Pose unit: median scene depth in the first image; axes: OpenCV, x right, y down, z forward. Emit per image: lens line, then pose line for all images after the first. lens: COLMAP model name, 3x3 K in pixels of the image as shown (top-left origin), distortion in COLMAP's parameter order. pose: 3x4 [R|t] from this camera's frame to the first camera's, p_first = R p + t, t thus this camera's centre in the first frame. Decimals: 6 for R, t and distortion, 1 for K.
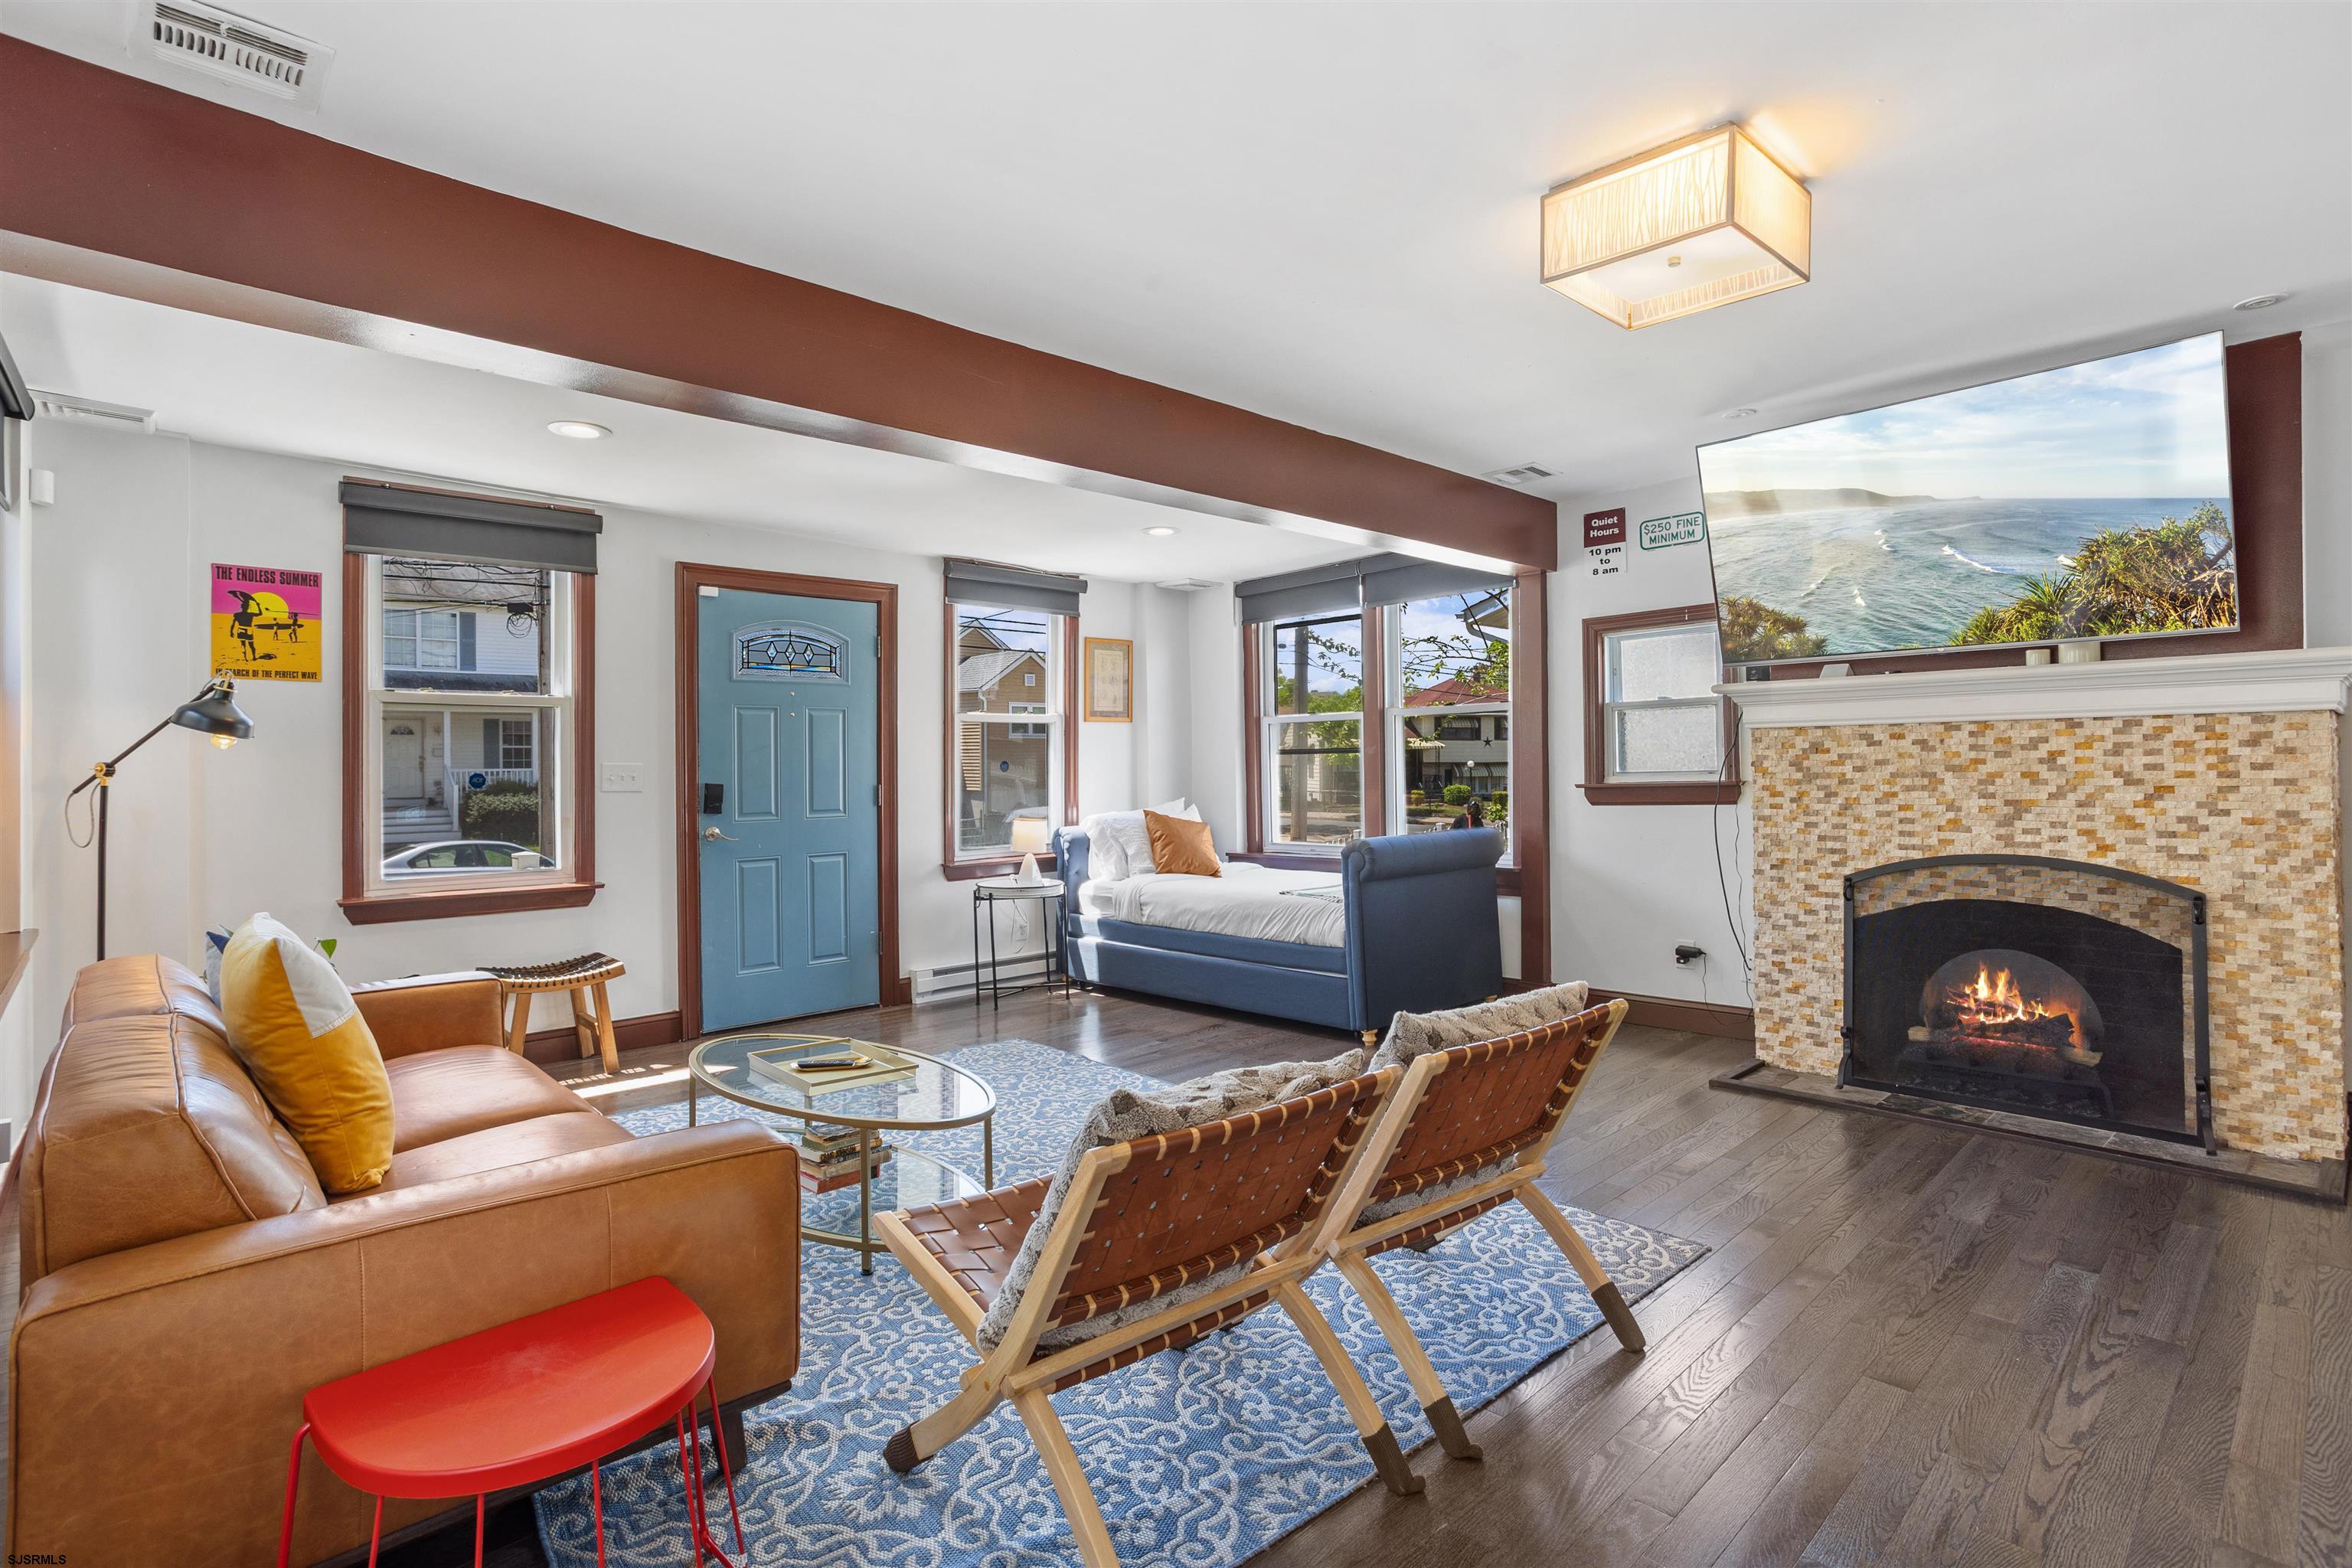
lens RADIAL K [[1144.2, 0, 1163.5], [0, 1144.2, 778.9], [0, 0, 1]] dist [-0.057908, 0.037798]
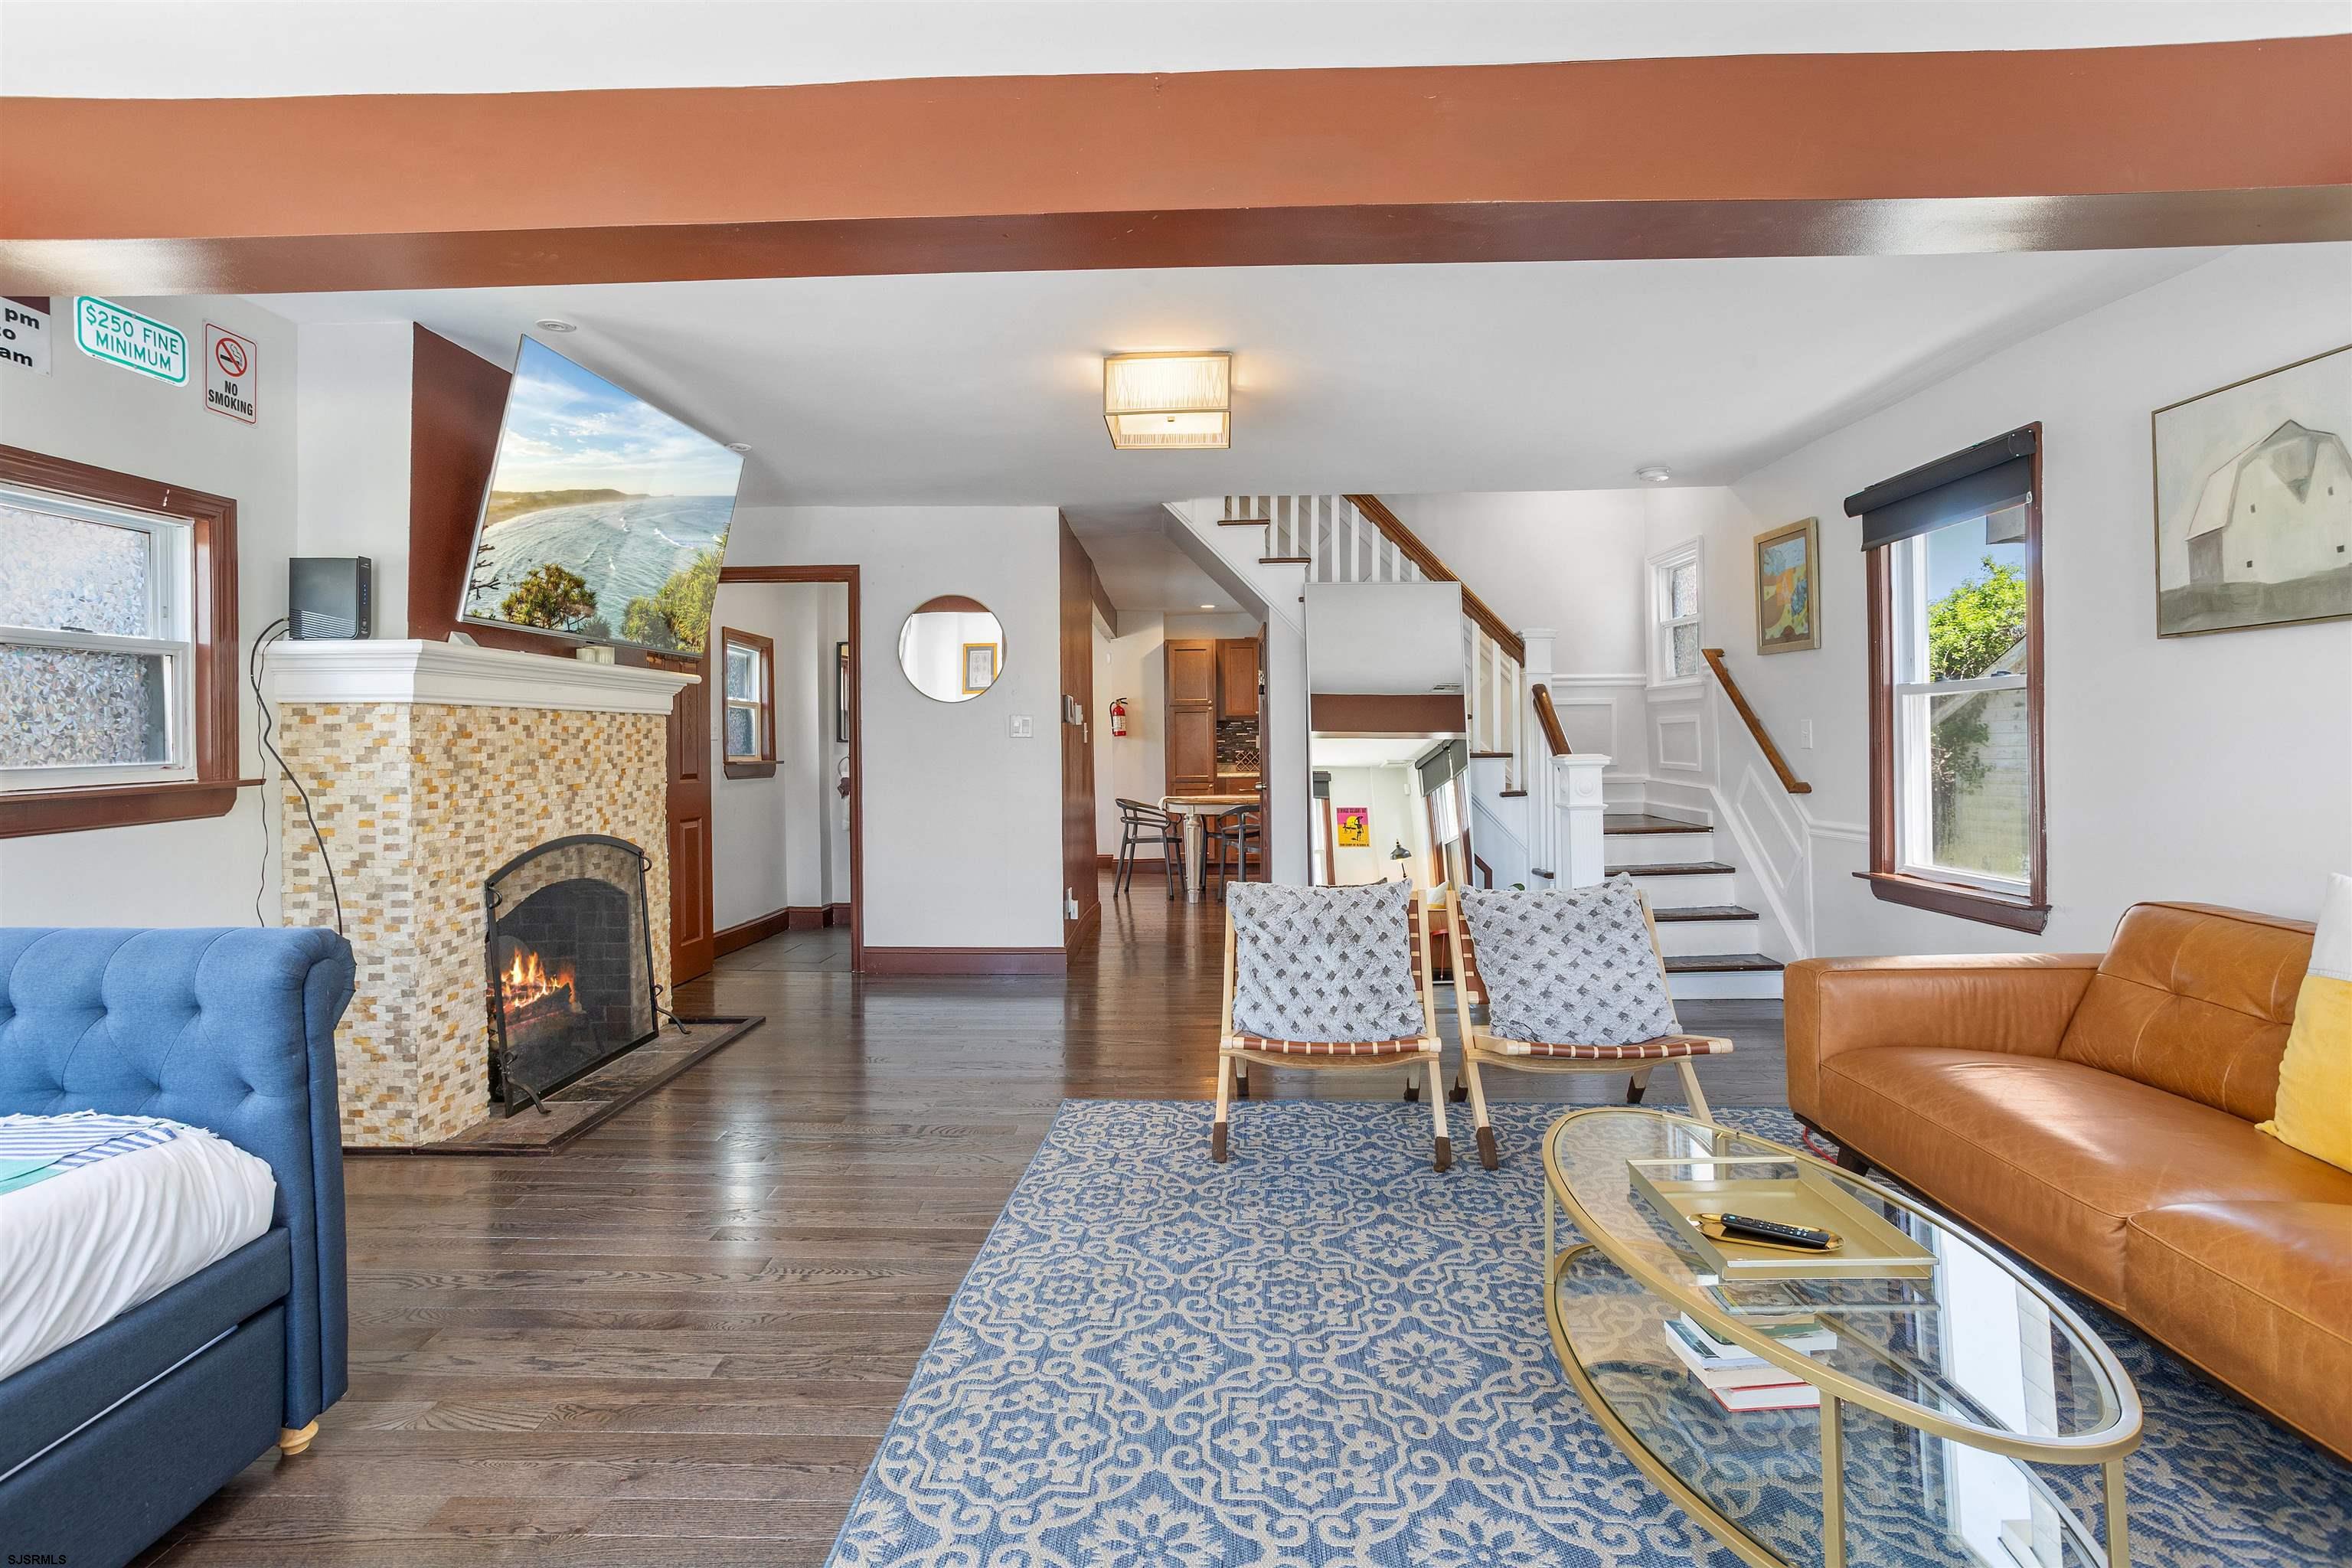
lens RADIAL K [[1147.1, 0, 1163.5], [0, 1147.1, 748.8], [0, 0, 1]] dist [-0.057913, 0.037302]
pose [[-0.712914, 0.014779, 0.701095, -0.326084], [0.025668, 0.999658, 0.005028, -0.005183], [-0.700781, 0.021580, -0.713050, 1.100496]]
